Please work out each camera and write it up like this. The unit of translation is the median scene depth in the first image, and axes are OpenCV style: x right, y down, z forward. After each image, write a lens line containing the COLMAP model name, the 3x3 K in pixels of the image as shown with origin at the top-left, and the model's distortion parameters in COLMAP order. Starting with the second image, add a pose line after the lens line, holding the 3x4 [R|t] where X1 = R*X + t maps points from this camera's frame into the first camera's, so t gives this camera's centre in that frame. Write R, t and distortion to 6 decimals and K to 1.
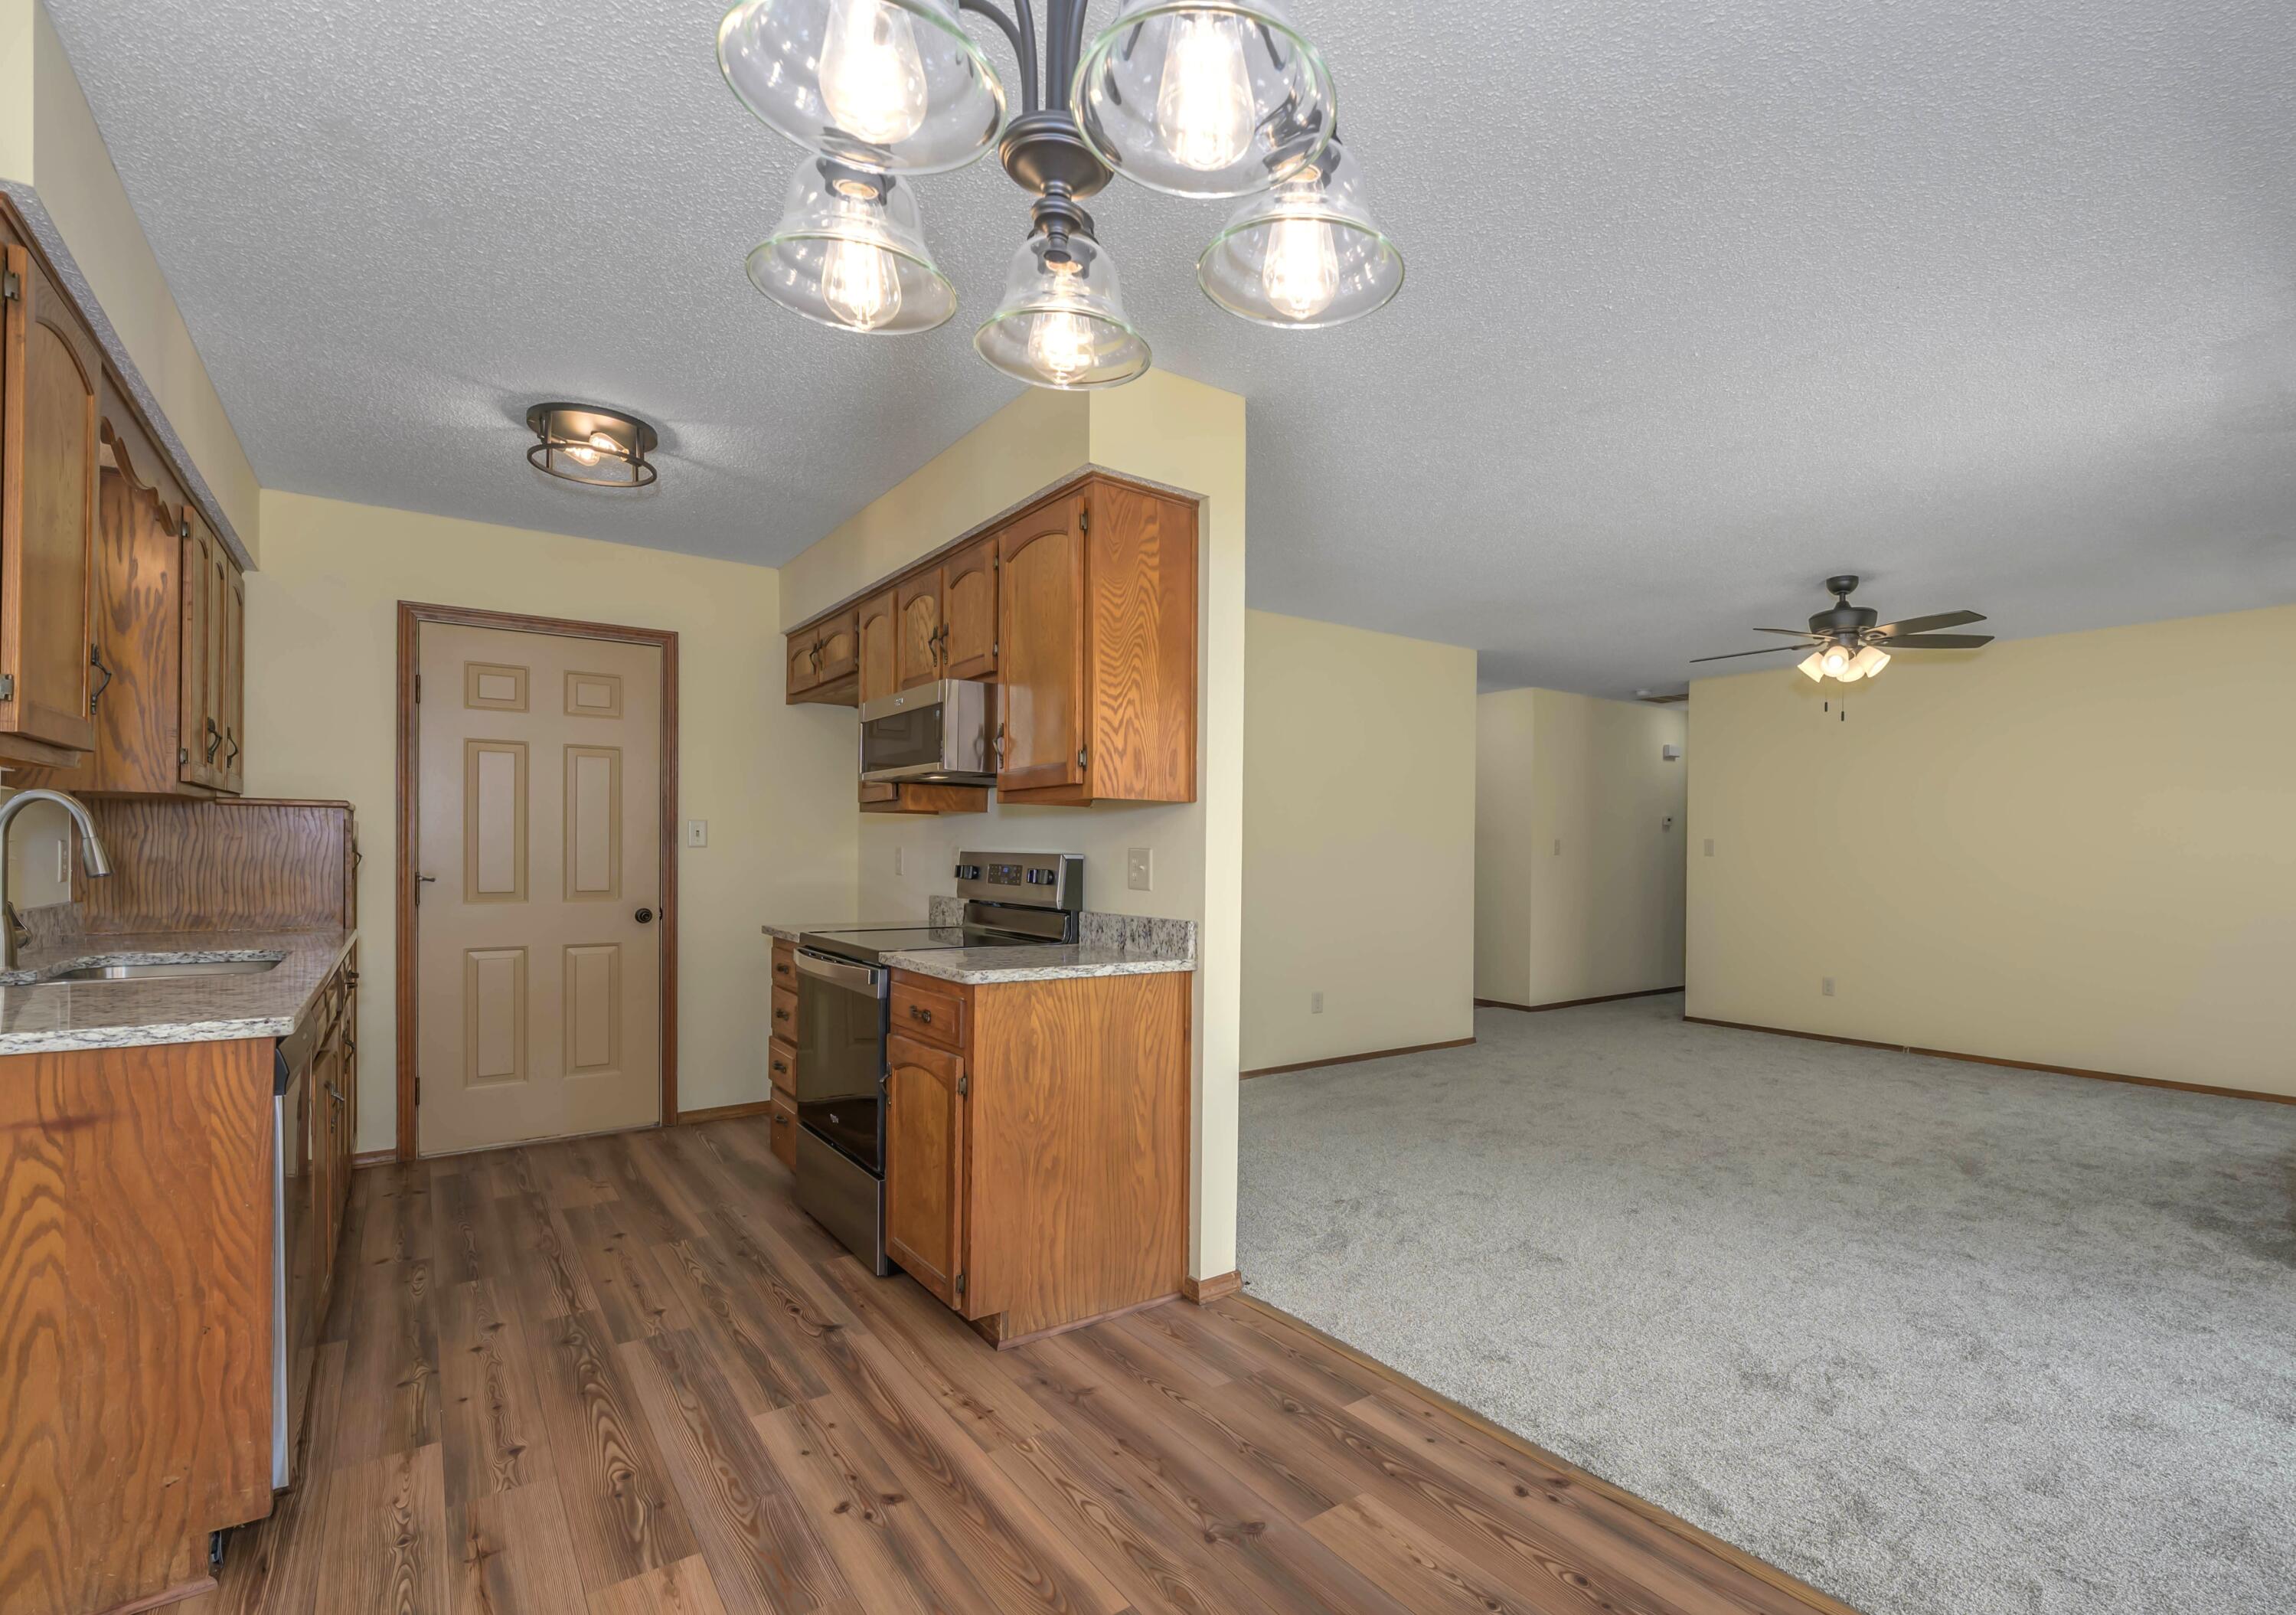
lens RADIAL K [[1080.5, 0, 1275.3], [0, 1080.5, 859.6], [0, 0, 1]] dist [-0.012433, 0.000143]
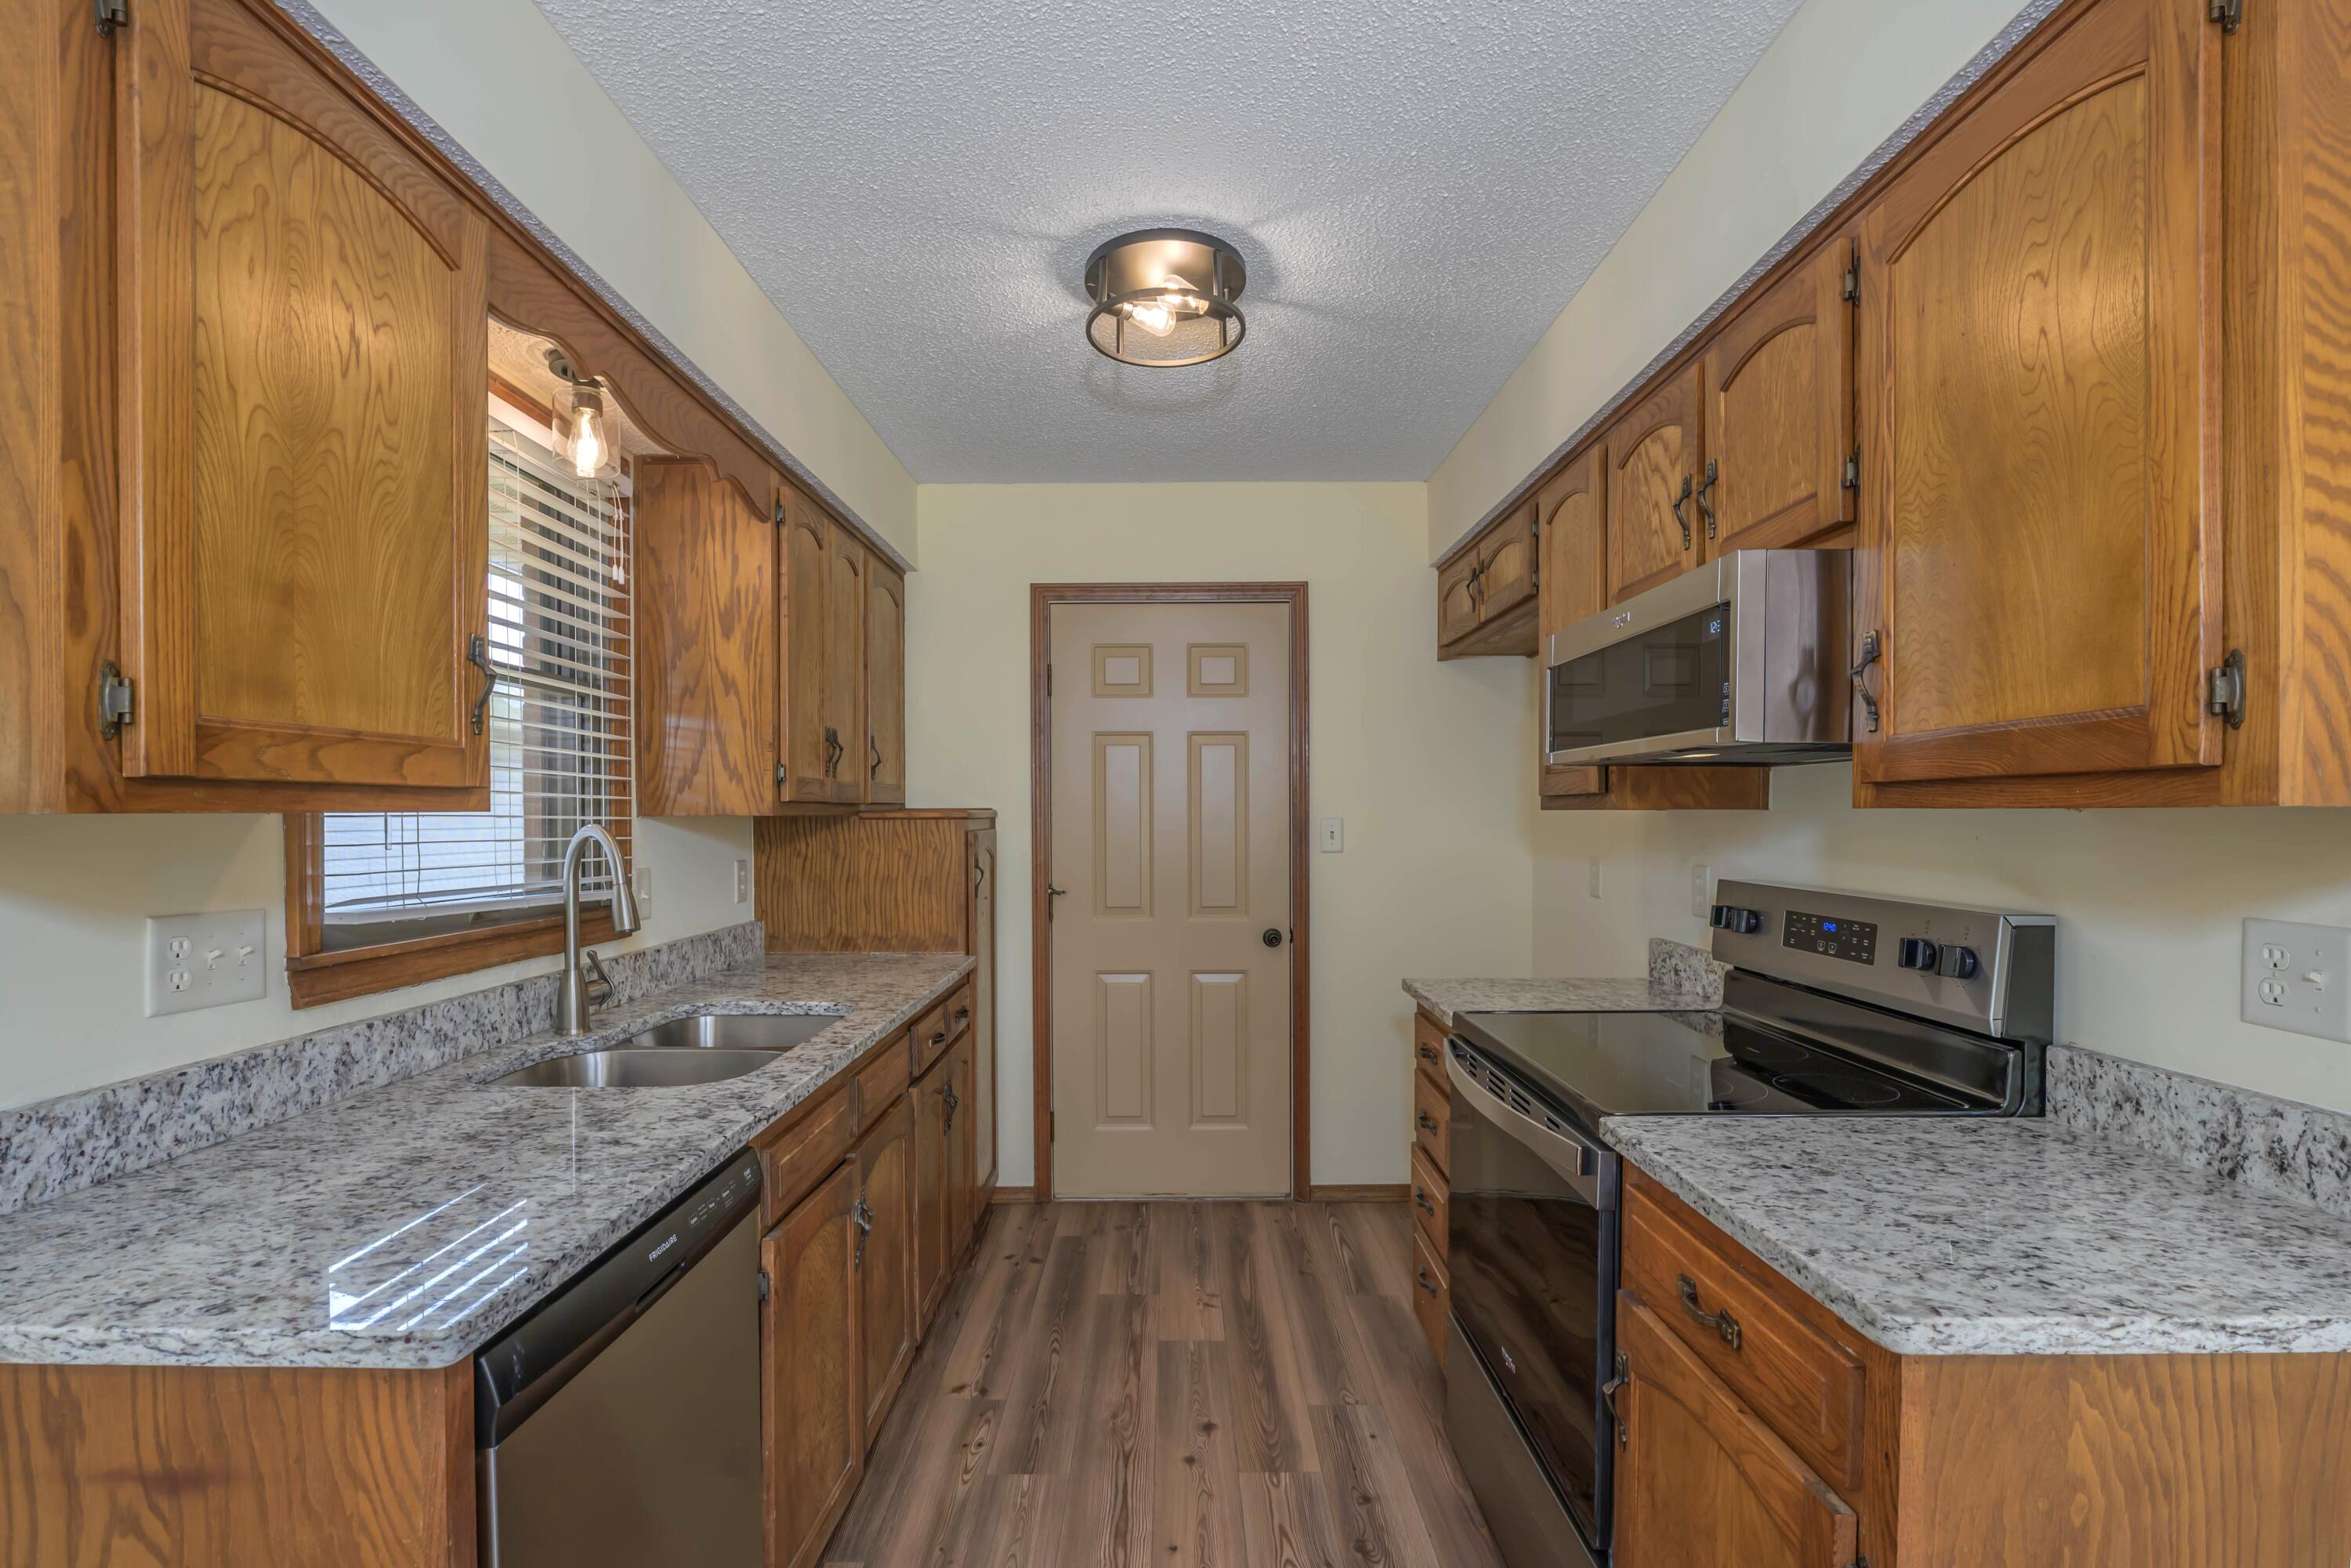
lens RADIAL K [[1078.9, 0, 1172.7], [0, 1078.9, 832.9], [0, 0, 1]] dist [-0.009723, -0.000353]
pose [[0.779581, -0.000415, -0.626301, -0.185767], [0.005329, 0.999968, 0.005971, -0.043251], [0.626279, -0.007992, 0.779558, 0.434116]]
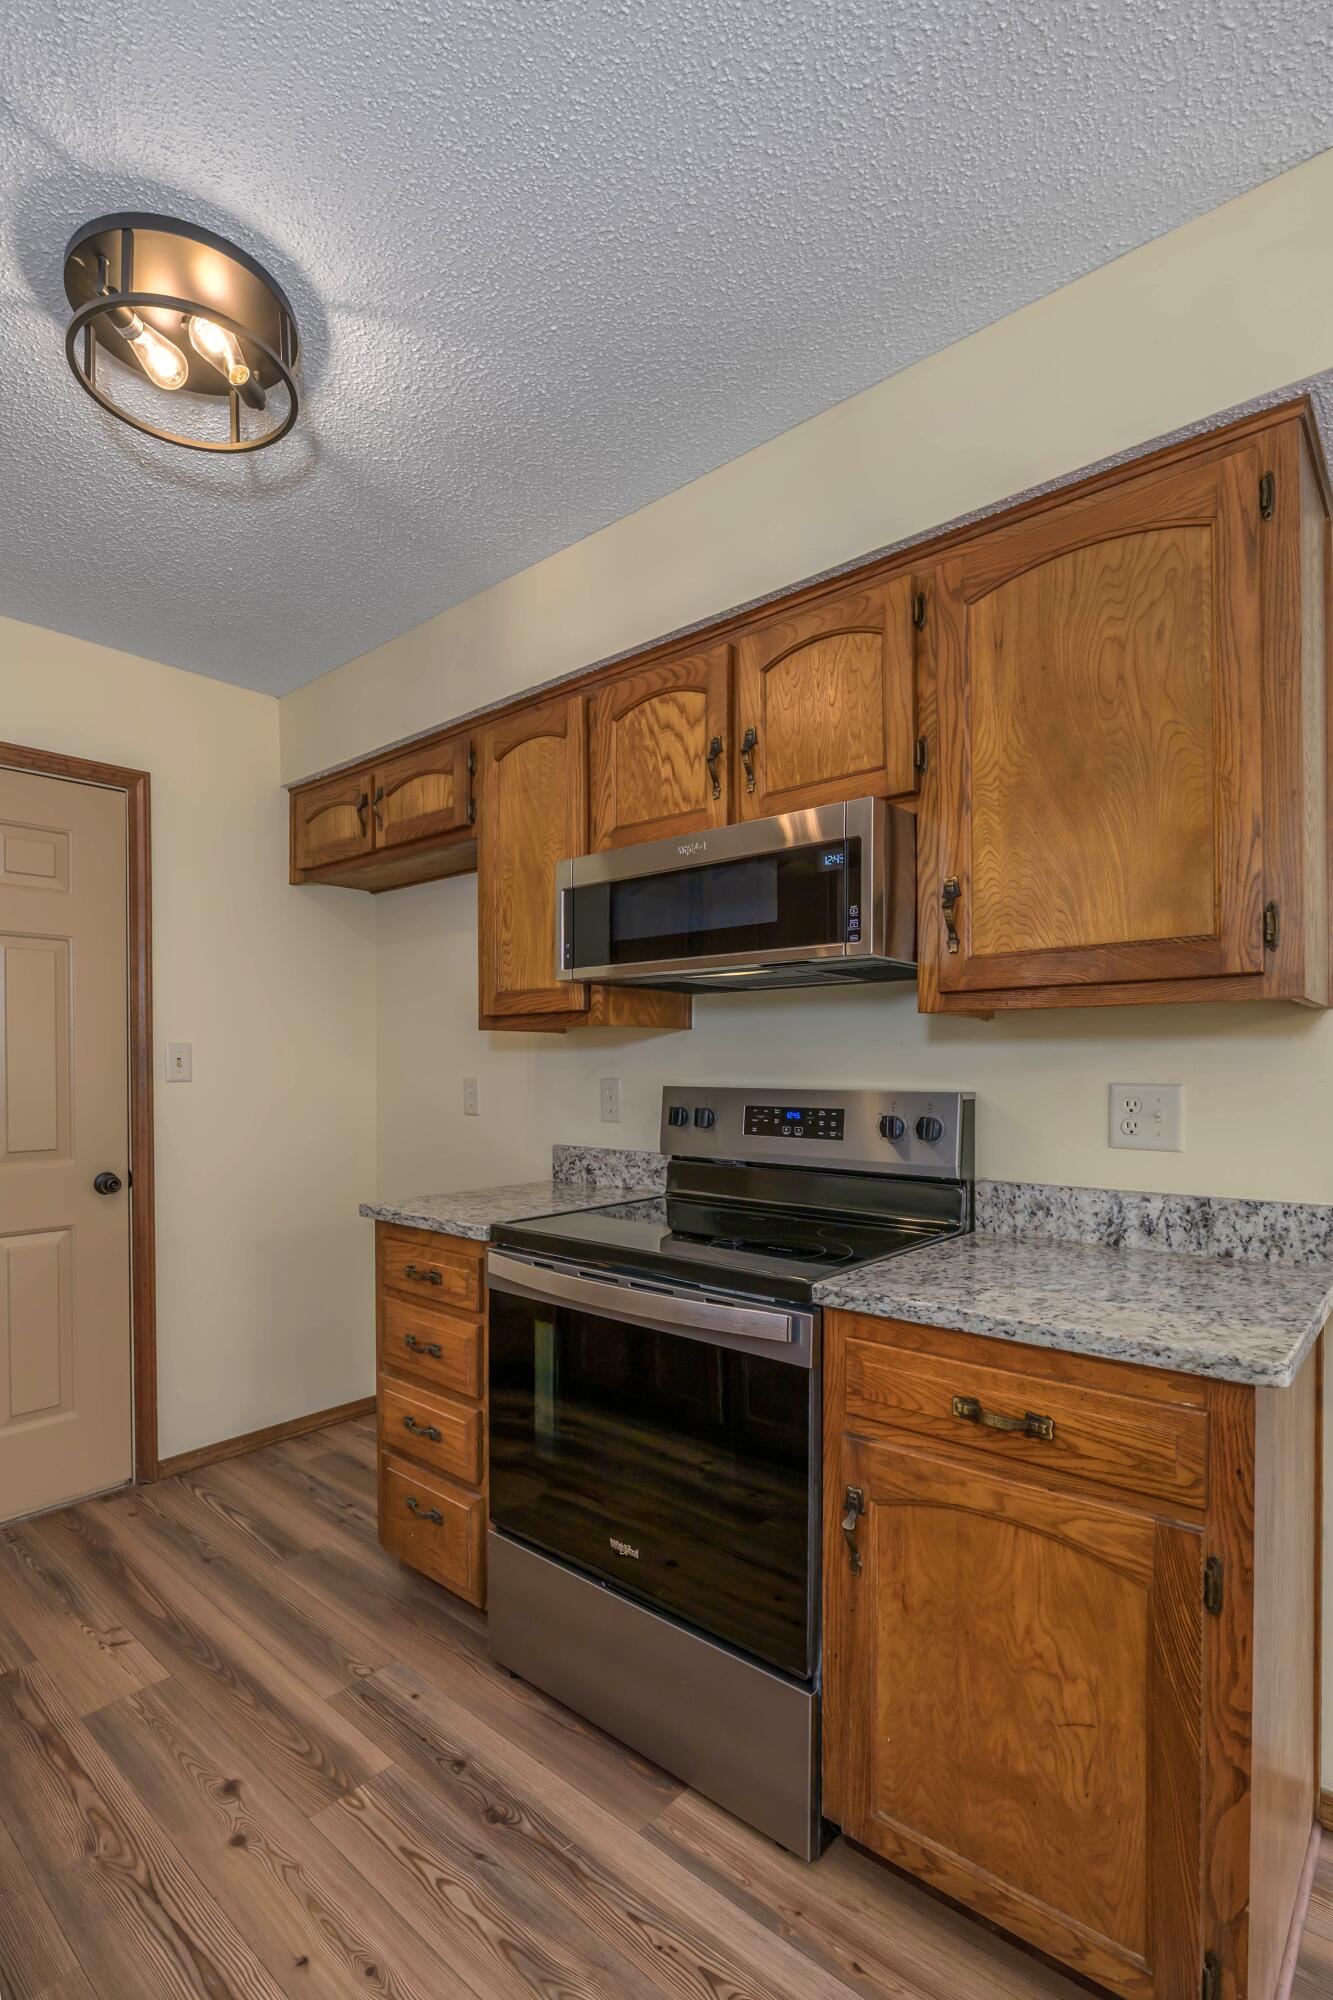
lens RADIAL K [[934.7, 0, 649.8], [0, 934.7, 1074.2], [0, 0, 1]] dist [-0.011780, -0.000794]
pose [[0.985632, -0.013782, 0.168345, -0.466493], [0.013248, 0.999903, 0.004294, -0.020751], [-0.168388, -0.002003, 0.985719, 0.483398]]
